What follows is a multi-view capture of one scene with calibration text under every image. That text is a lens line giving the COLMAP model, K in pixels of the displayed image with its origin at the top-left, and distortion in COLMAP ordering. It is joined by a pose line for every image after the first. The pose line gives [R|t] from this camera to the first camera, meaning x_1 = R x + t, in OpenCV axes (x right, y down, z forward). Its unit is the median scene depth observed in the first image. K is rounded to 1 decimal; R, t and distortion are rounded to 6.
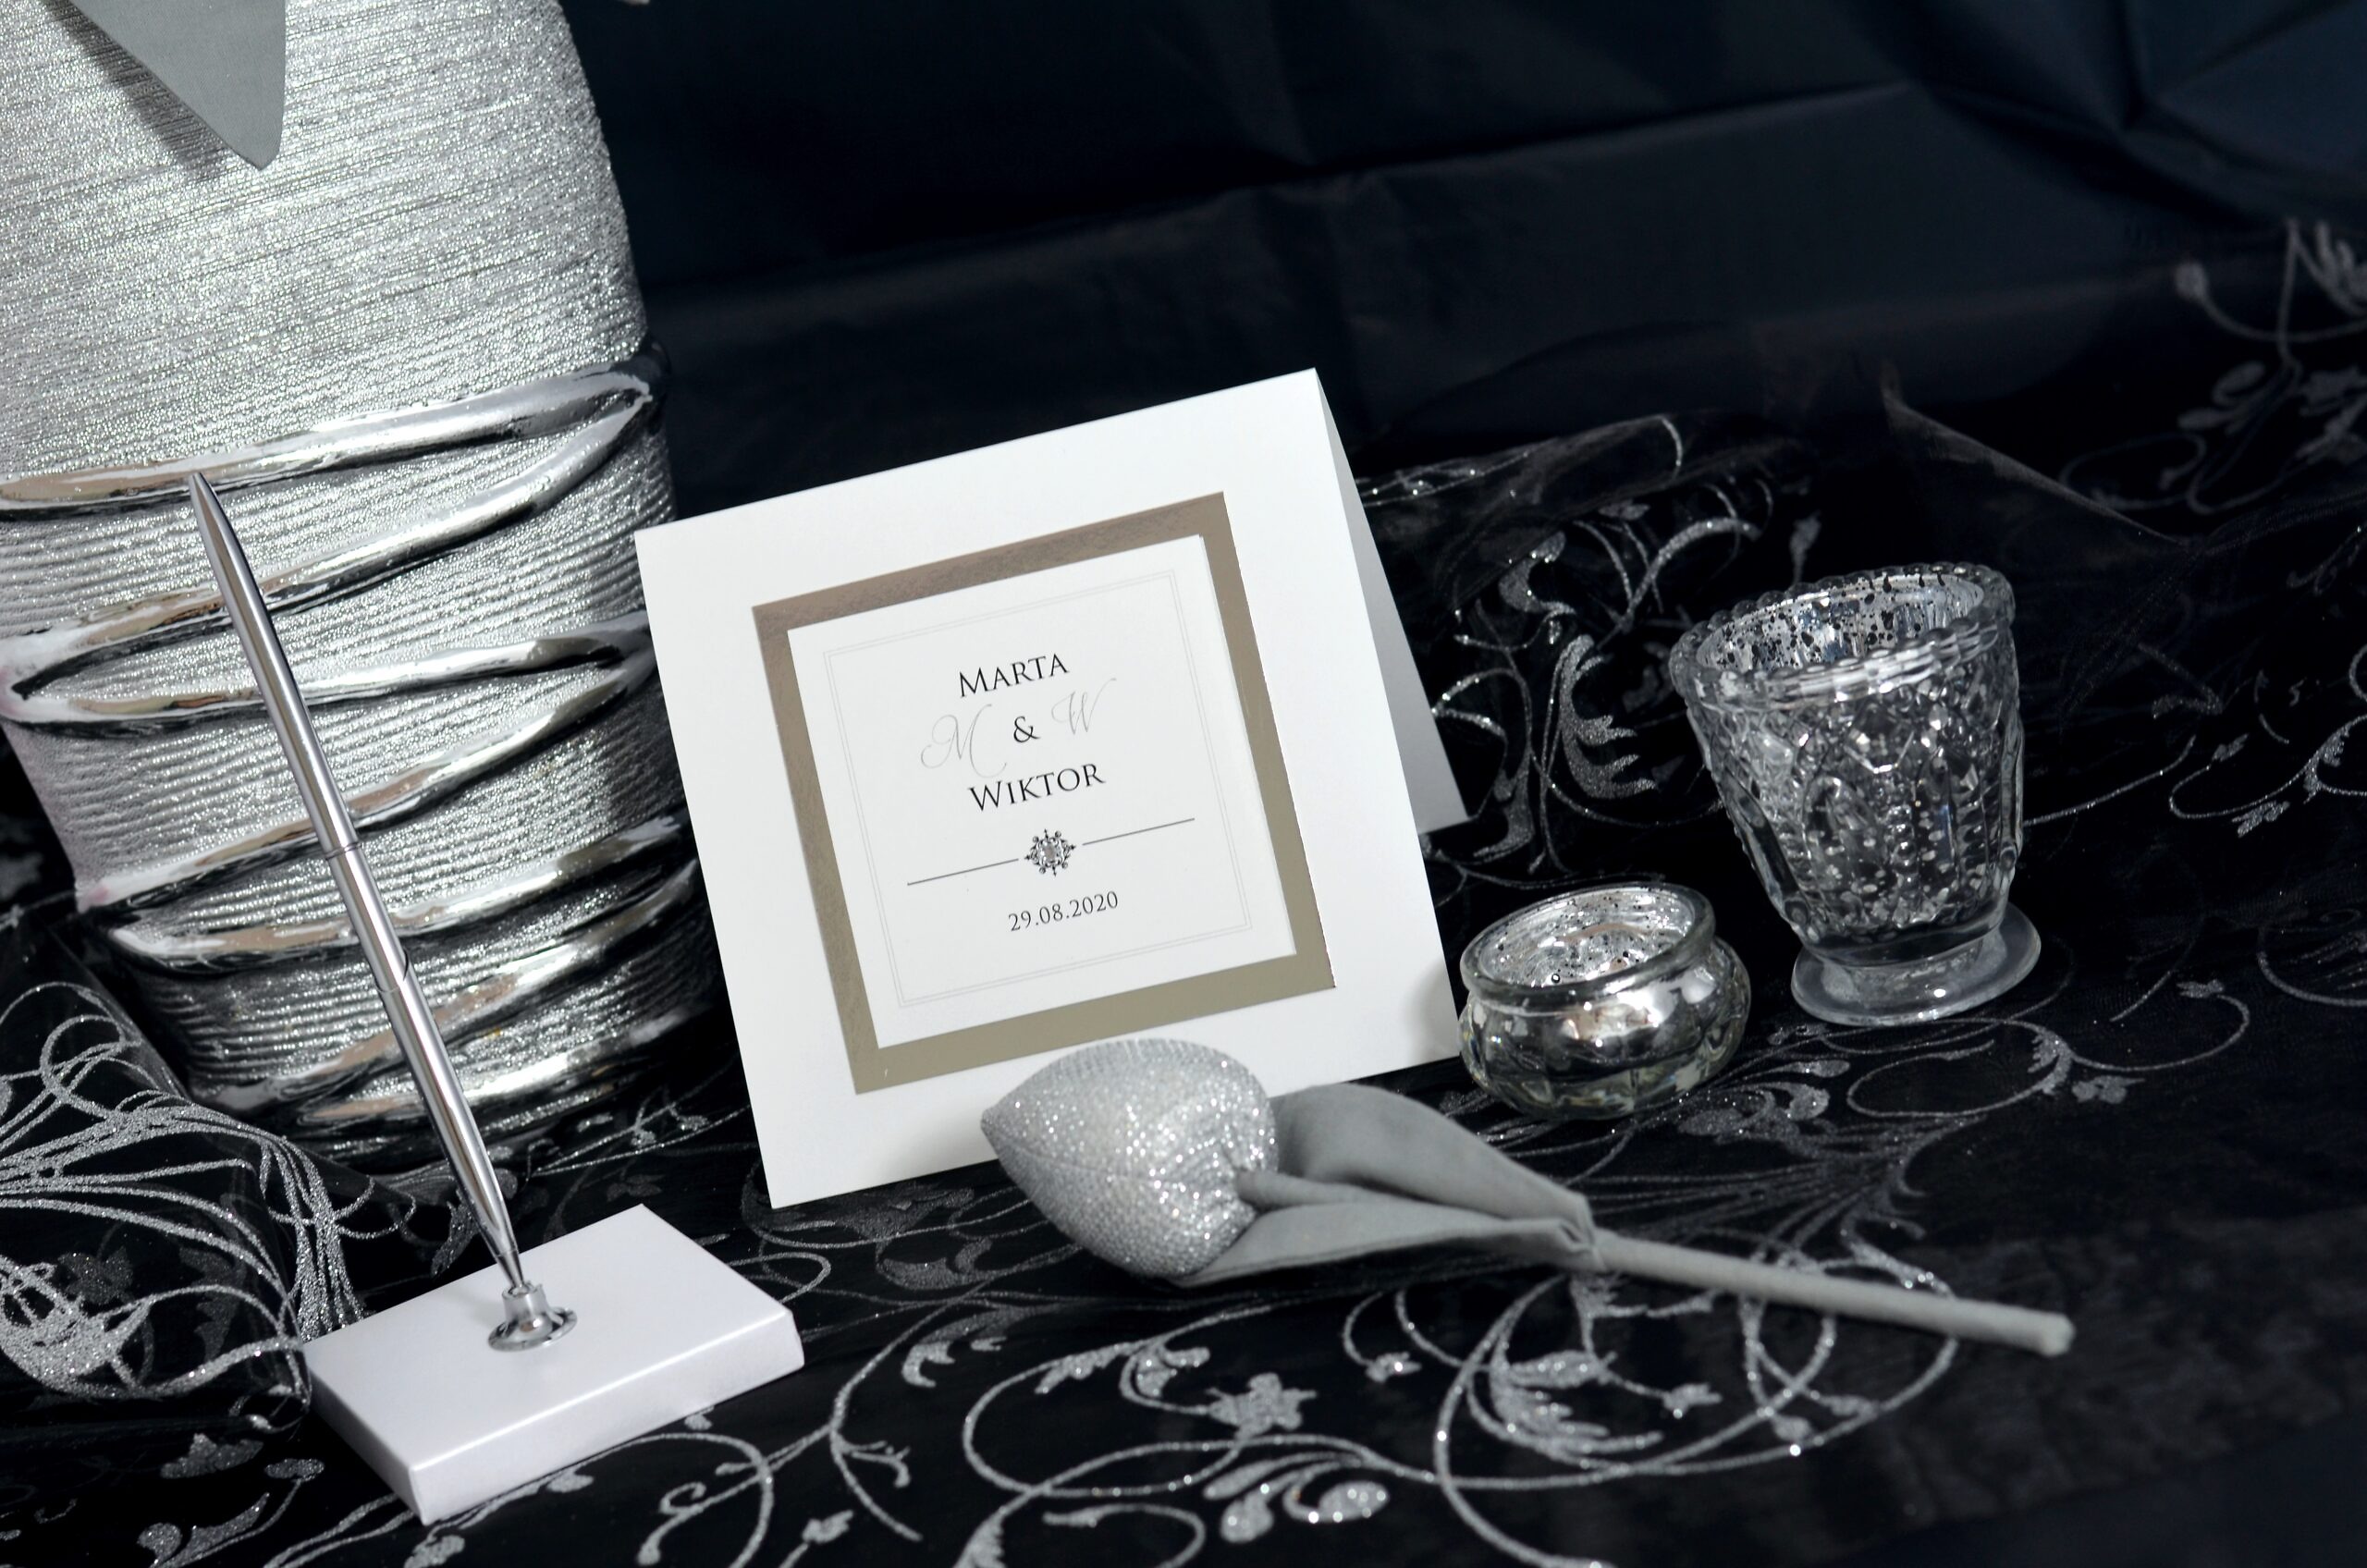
lens RADIAL K [[5322.8, 0, 1183.5], [0, 5322.8, 784.0], [0, 0, 1]] dist [-0.122107, 0.030606]
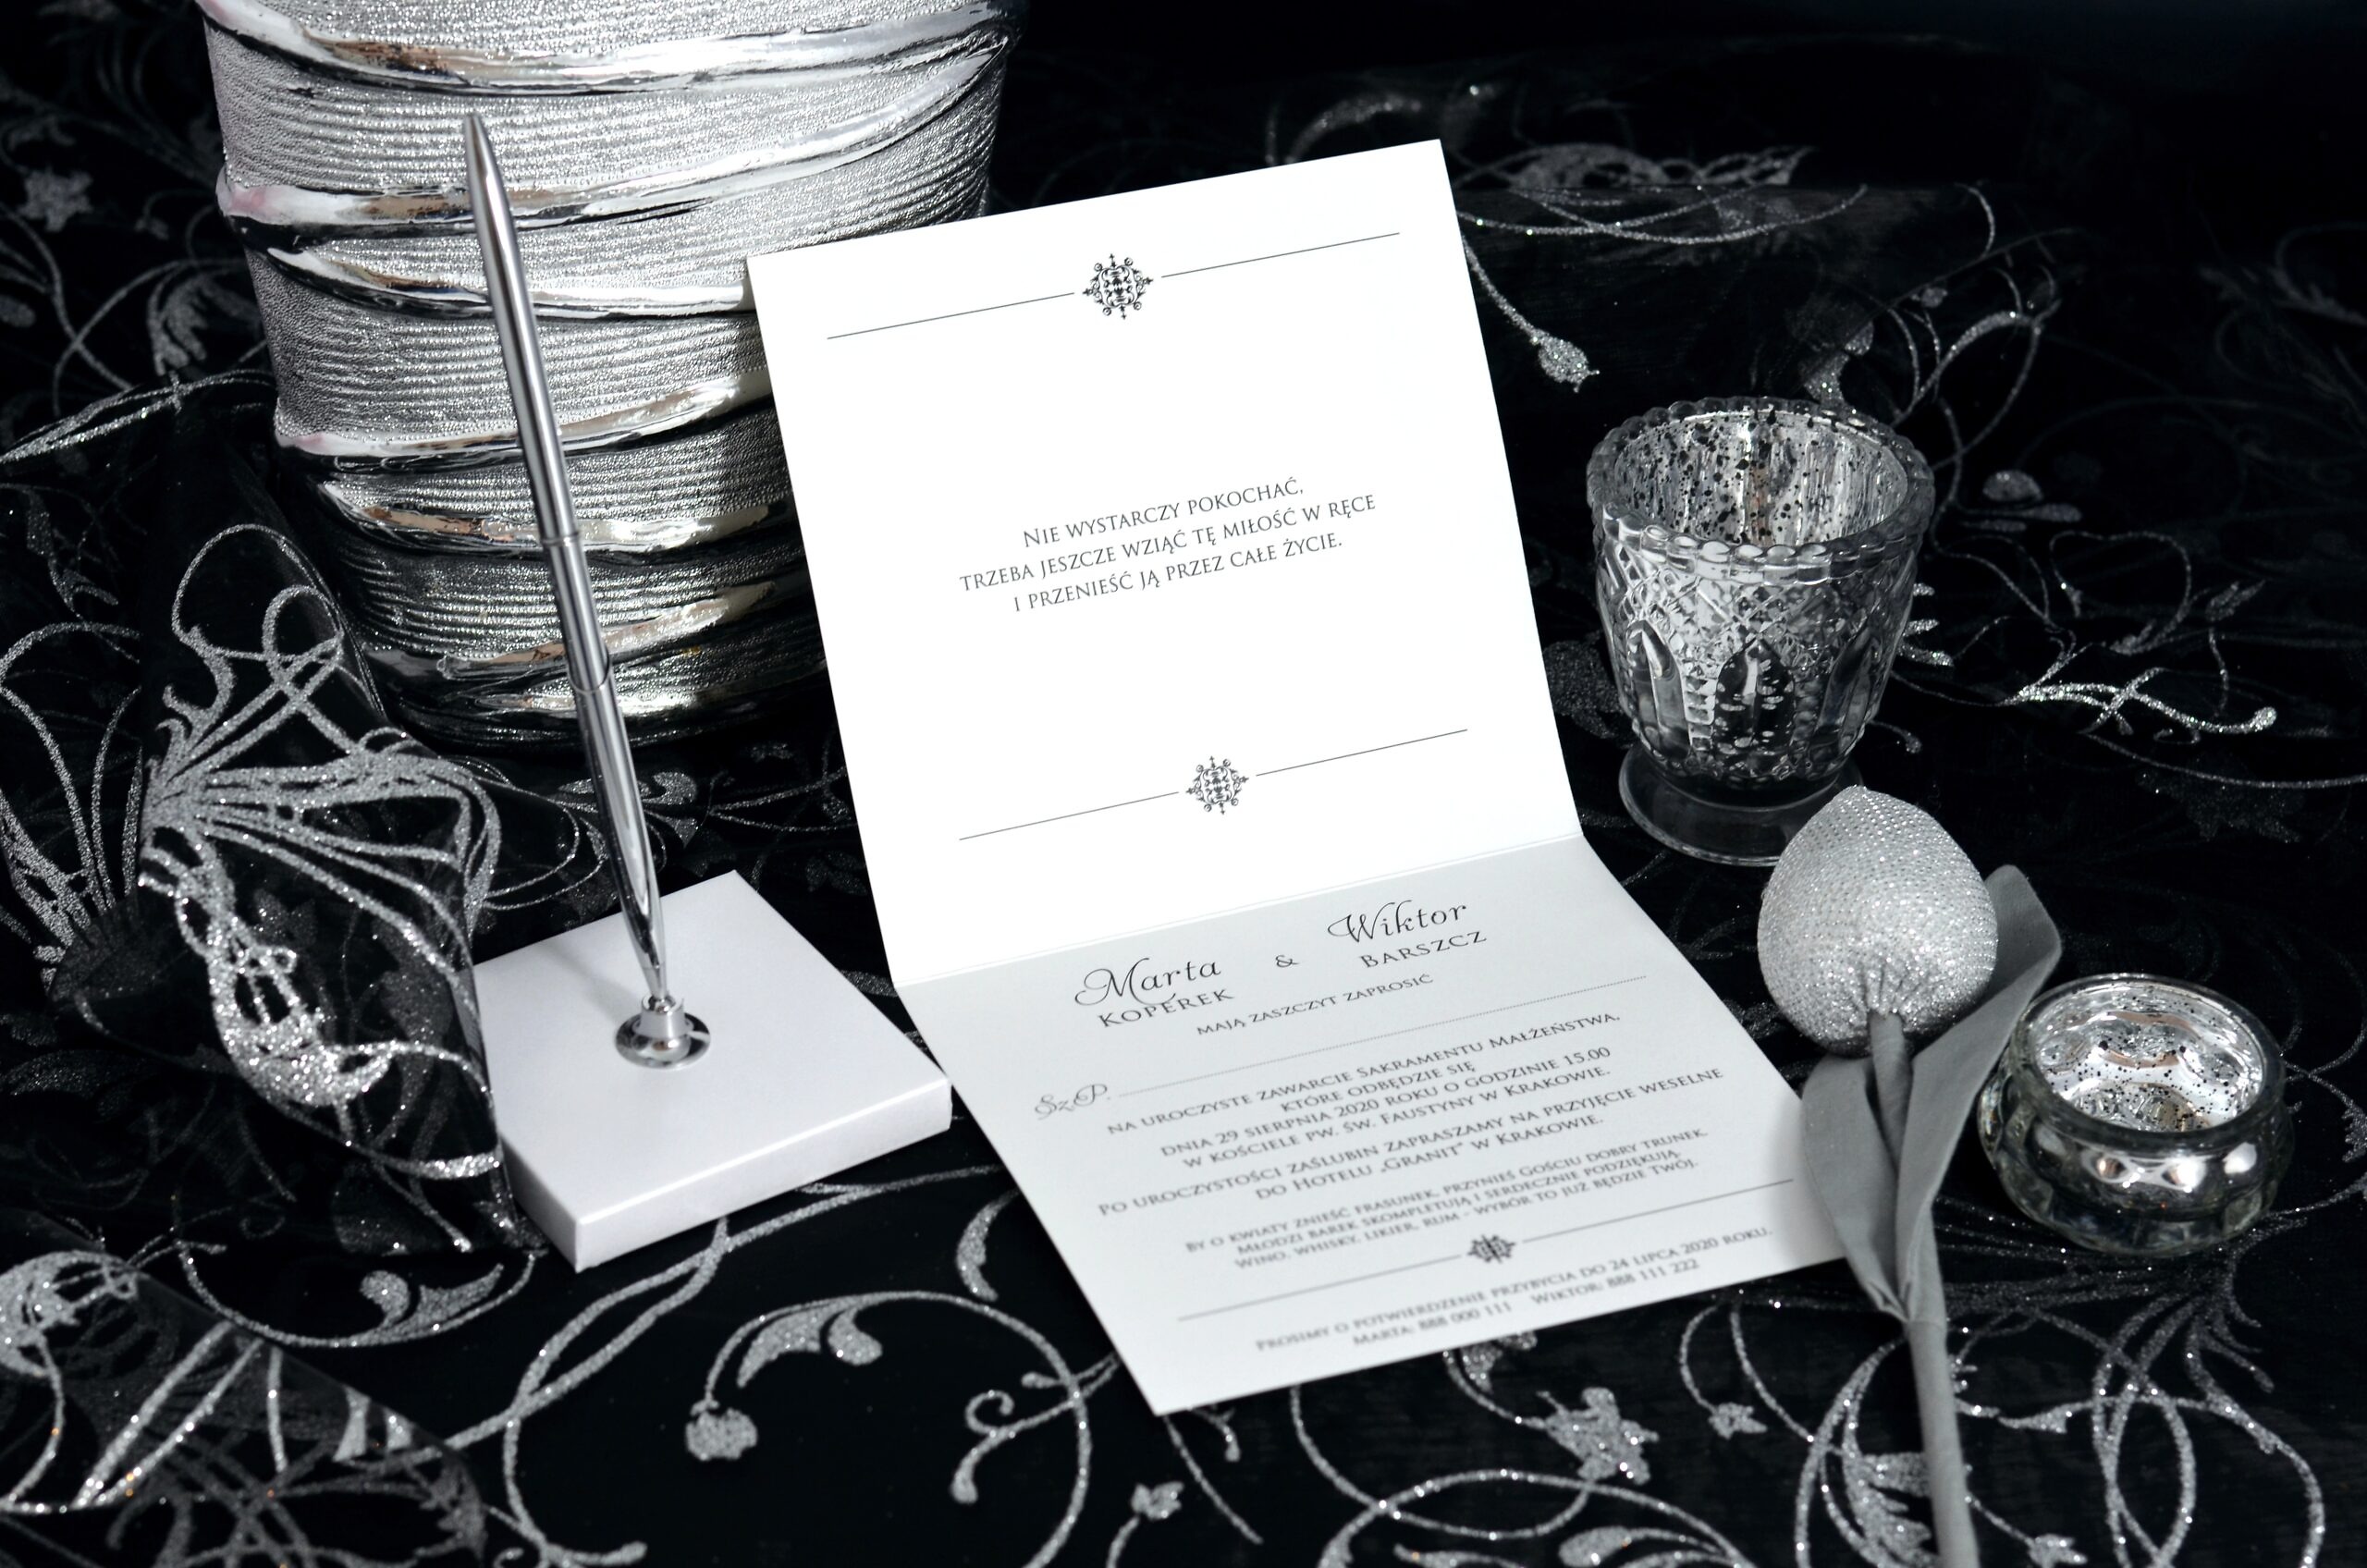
lens RADIAL K [[5329.6, 0, 1231.7], [0, 5329.6, 695.7], [0, 0, 1]] dist [-0.129148, -0.033370]
pose [[0.962989, 0.186910, 0.194209, -0.232016], [-0.229334, 0.946750, 0.225989, -0.189698], [-0.141627, -0.262164, 0.954574, 0.096733]]
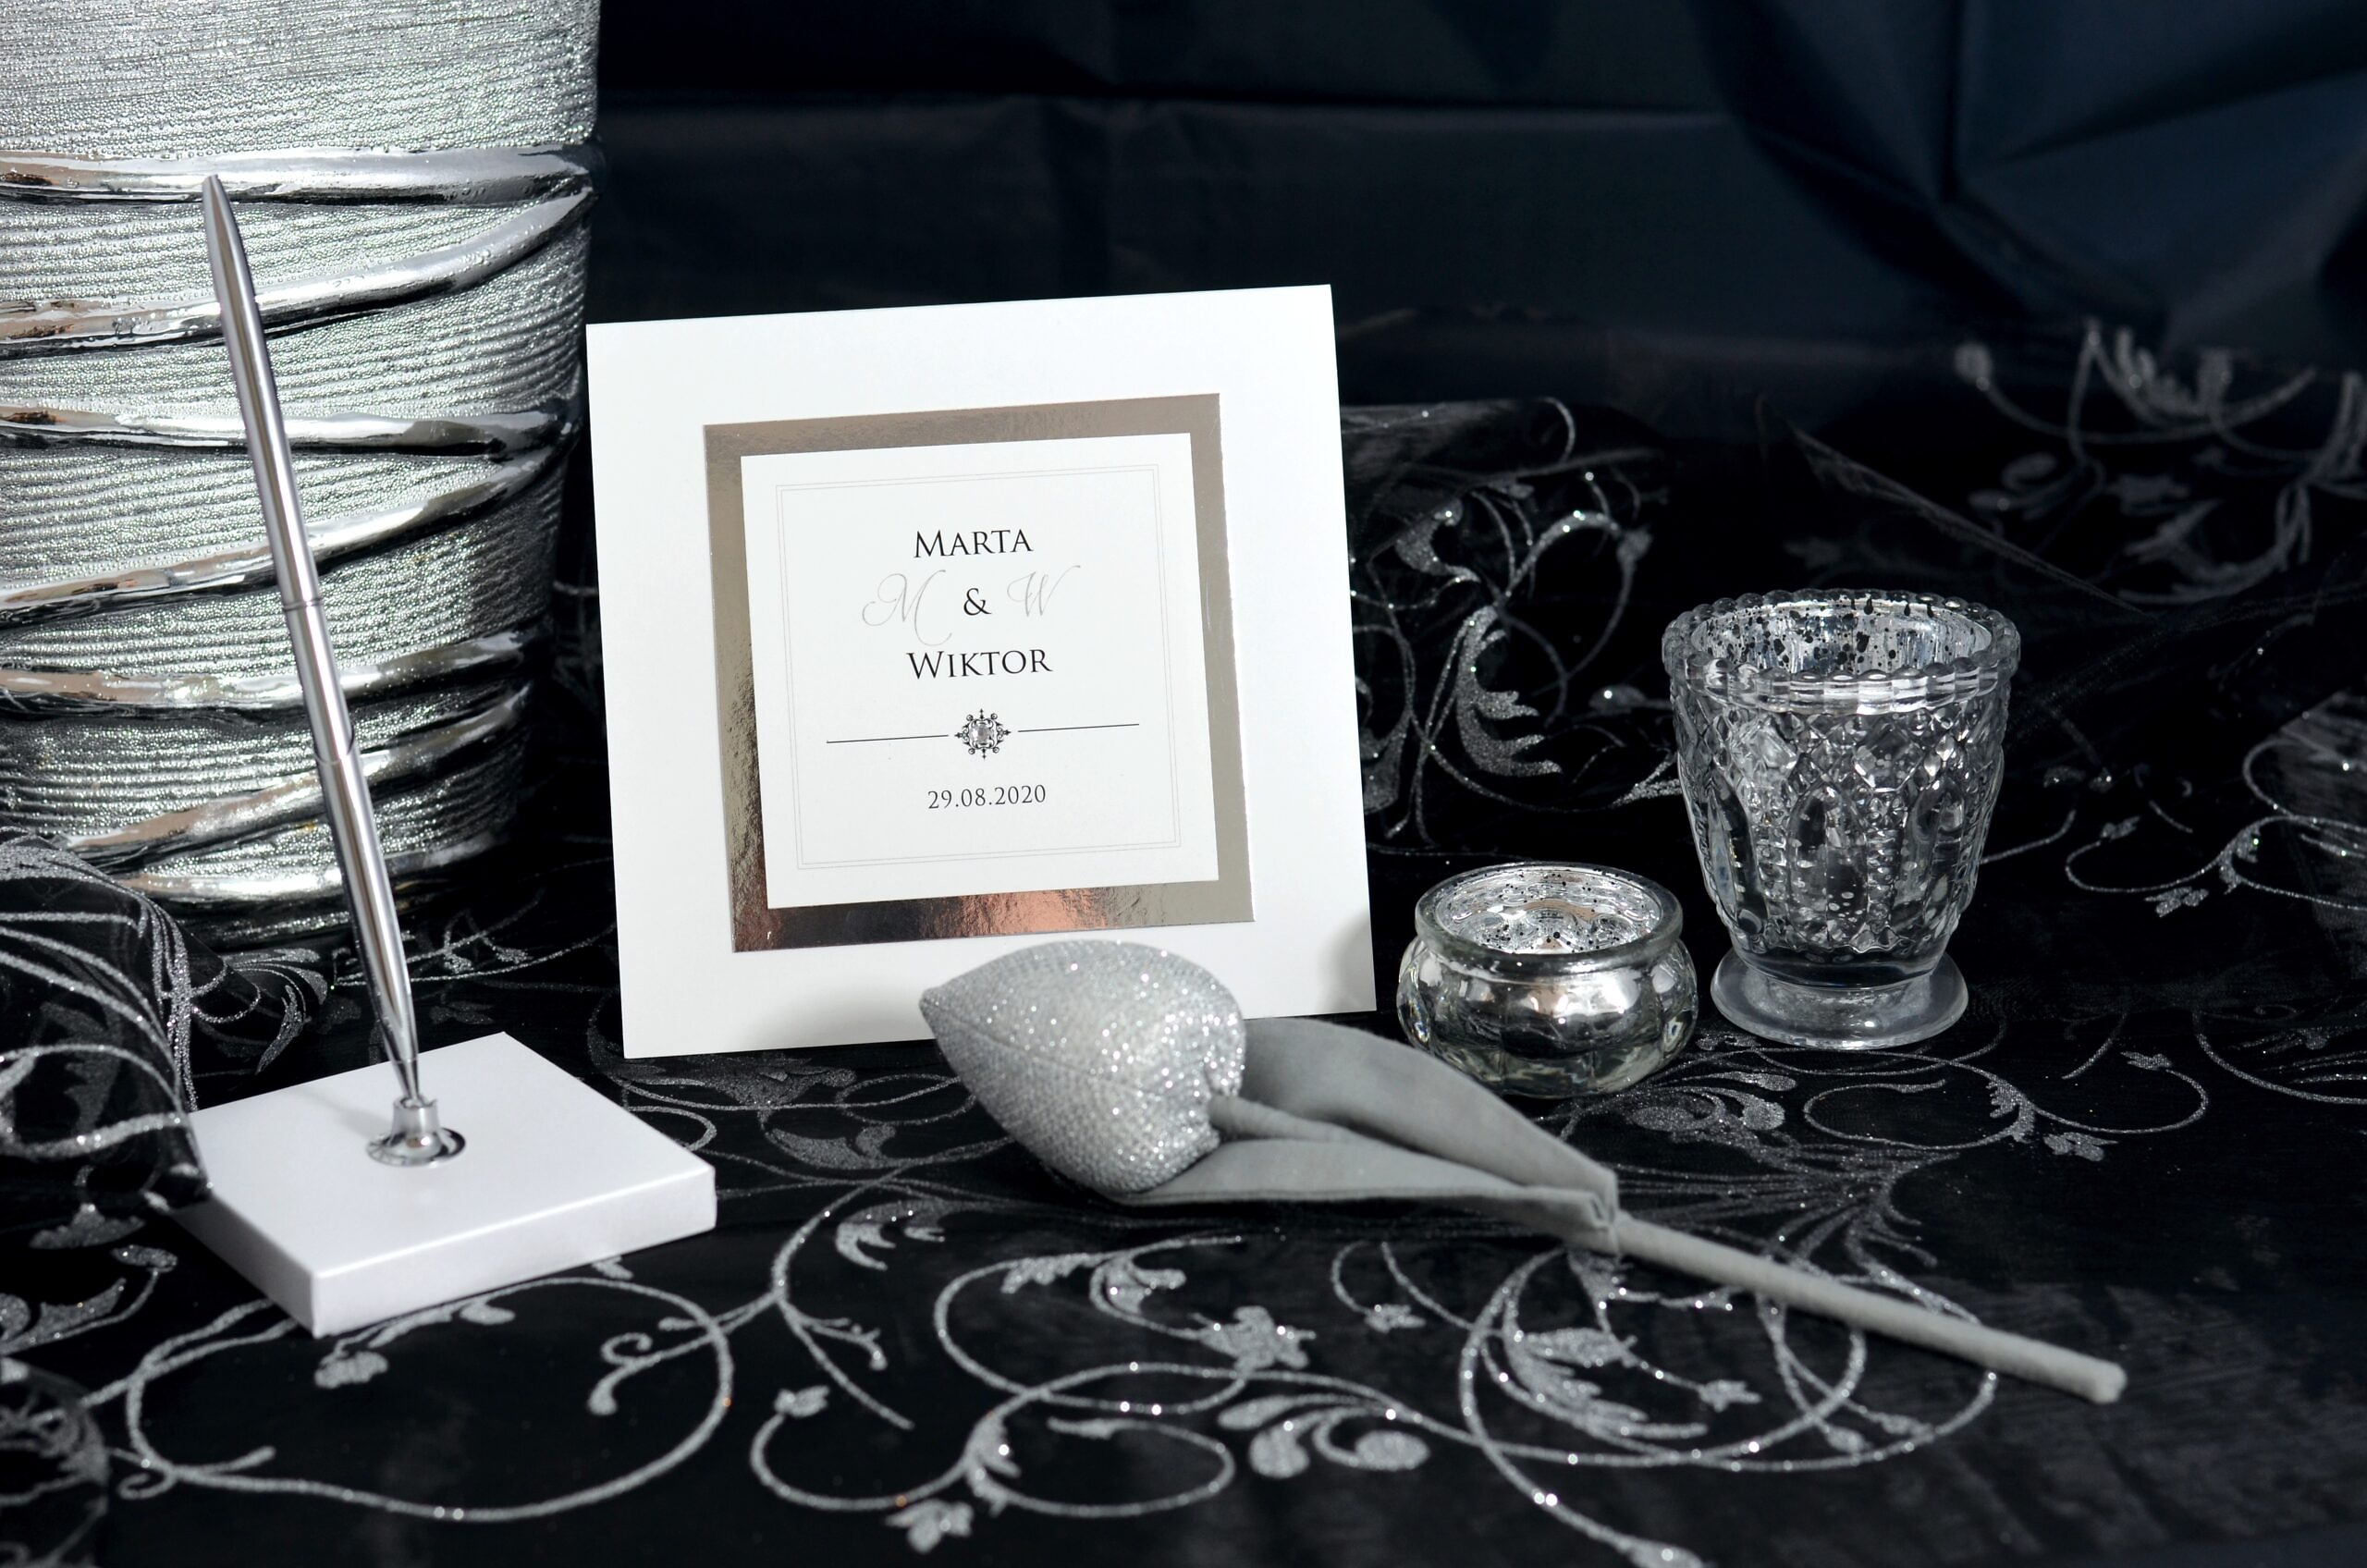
lens RADIAL K [[5342.1, 0, 1183.5], [0, 5342.1, 784.0], [0, 0, 1]] dist [-0.133263, 0.071586]
pose [[0.966246, 0.164079, 0.198613, -0.178387], [-0.163658, 0.986341, -0.018649, 0.033591], [-0.198960, -0.014485, 0.979900, 0.055677]]
